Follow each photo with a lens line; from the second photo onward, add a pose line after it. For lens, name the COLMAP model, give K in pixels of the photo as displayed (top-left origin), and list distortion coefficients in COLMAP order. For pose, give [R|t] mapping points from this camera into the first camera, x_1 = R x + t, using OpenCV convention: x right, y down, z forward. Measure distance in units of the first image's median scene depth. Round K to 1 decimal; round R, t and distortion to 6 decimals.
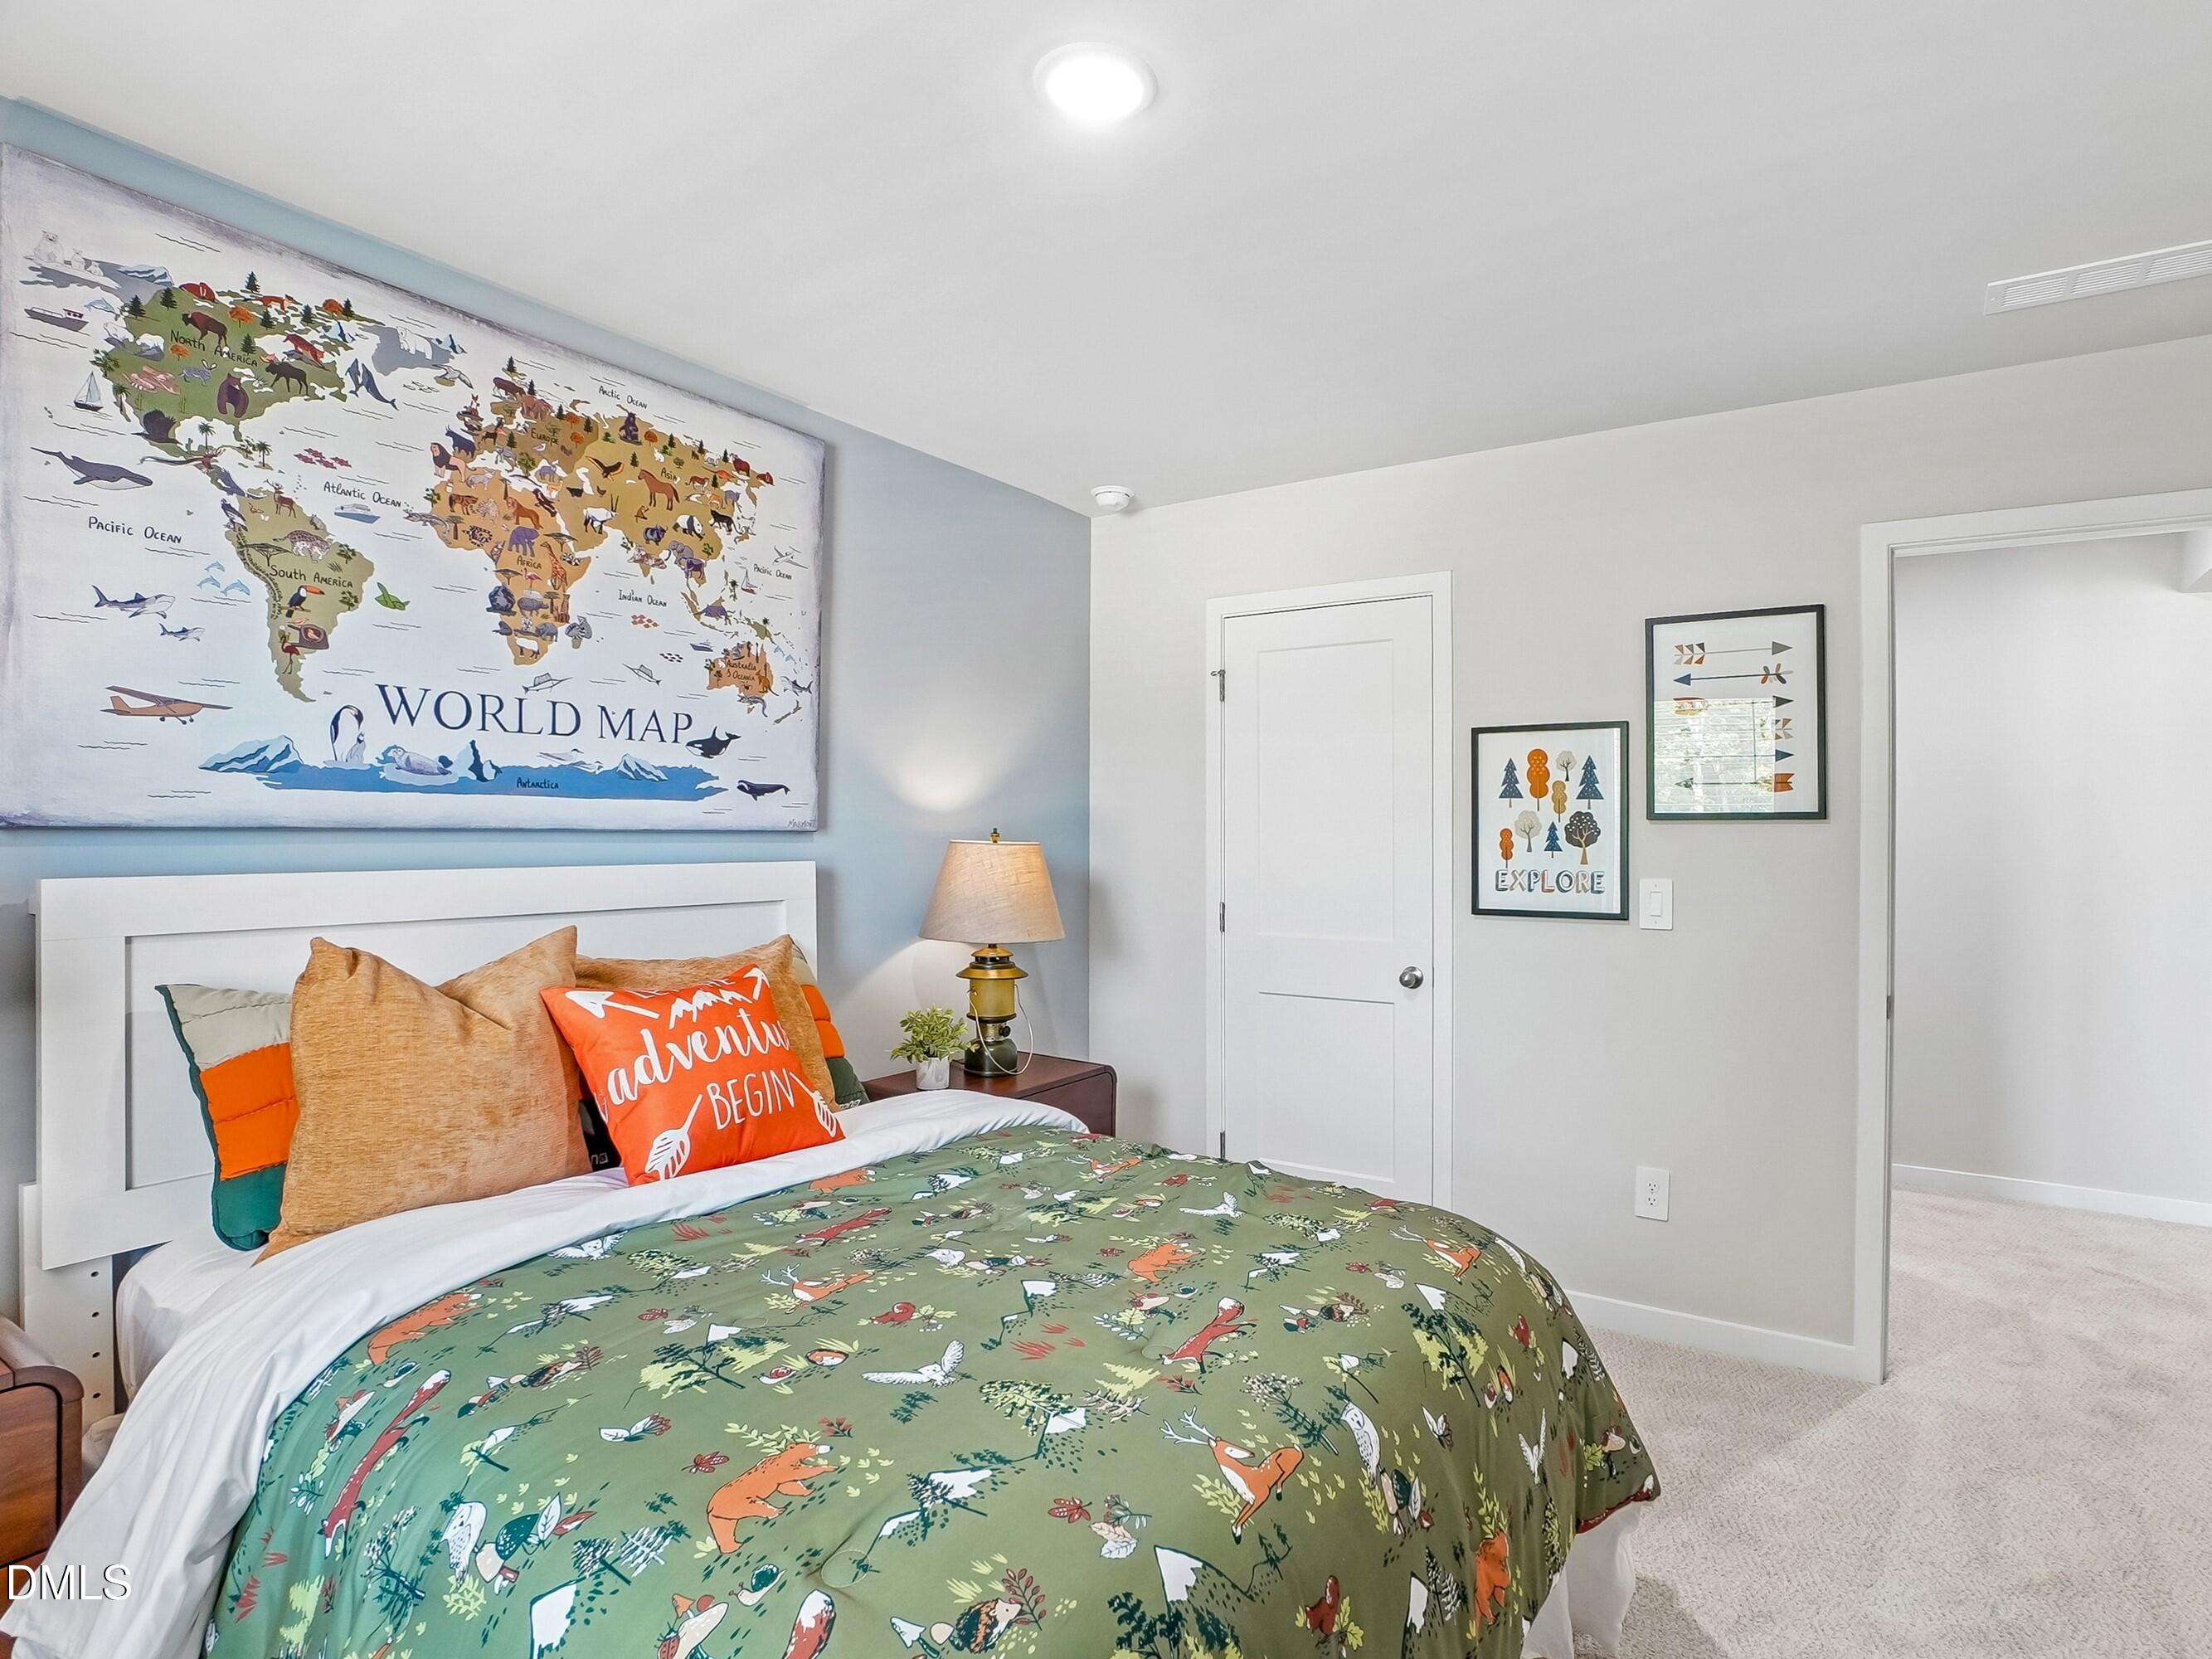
lens RADIAL K [[1160.1, 0, 1156.6], [0, 1160.1, 831.7], [0, 0, 1]] dist [-0.064295, 0.025887]
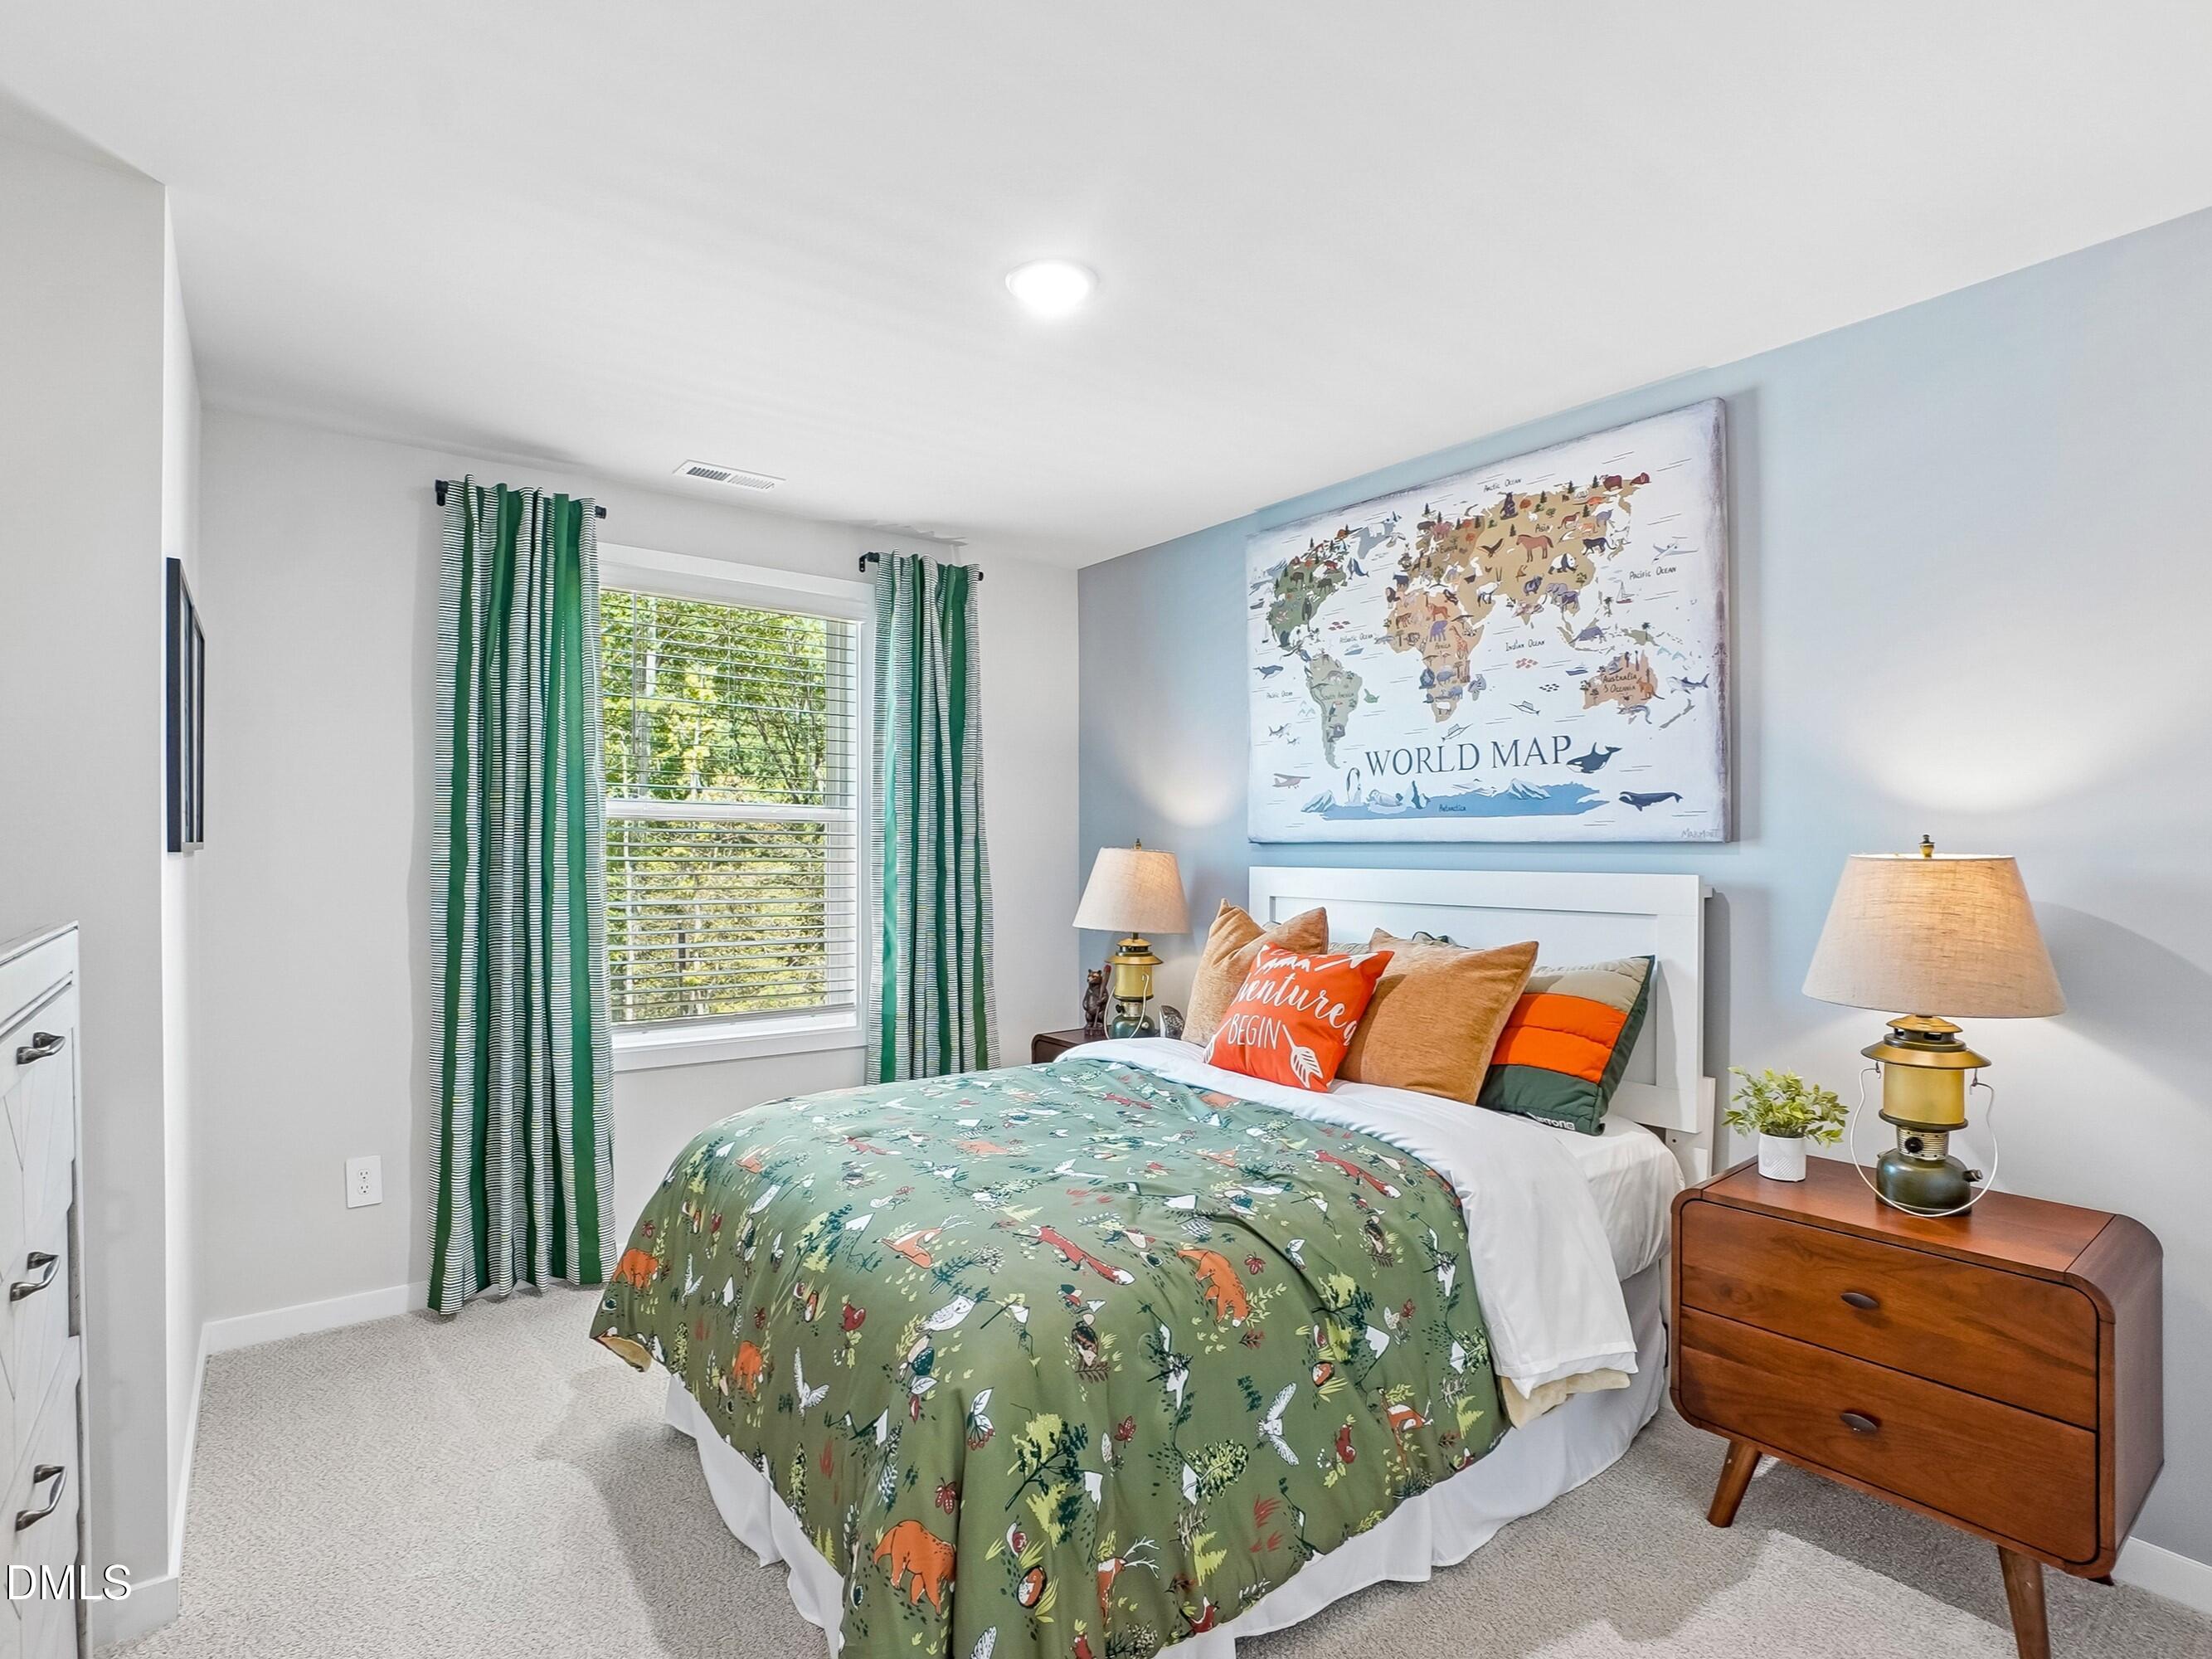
lens RADIAL K [[1160.1, 0, 1156.6], [0, 1160.1, 831.7], [0, 0, 1]] dist [-0.064295, 0.025887]
pose [[-0.322449, -0.015213, -0.946465, 0.837109], [0.000113, 0.999870, -0.016110, 0.007339], [0.946587, -0.005301, -0.322405, 1.093313]]
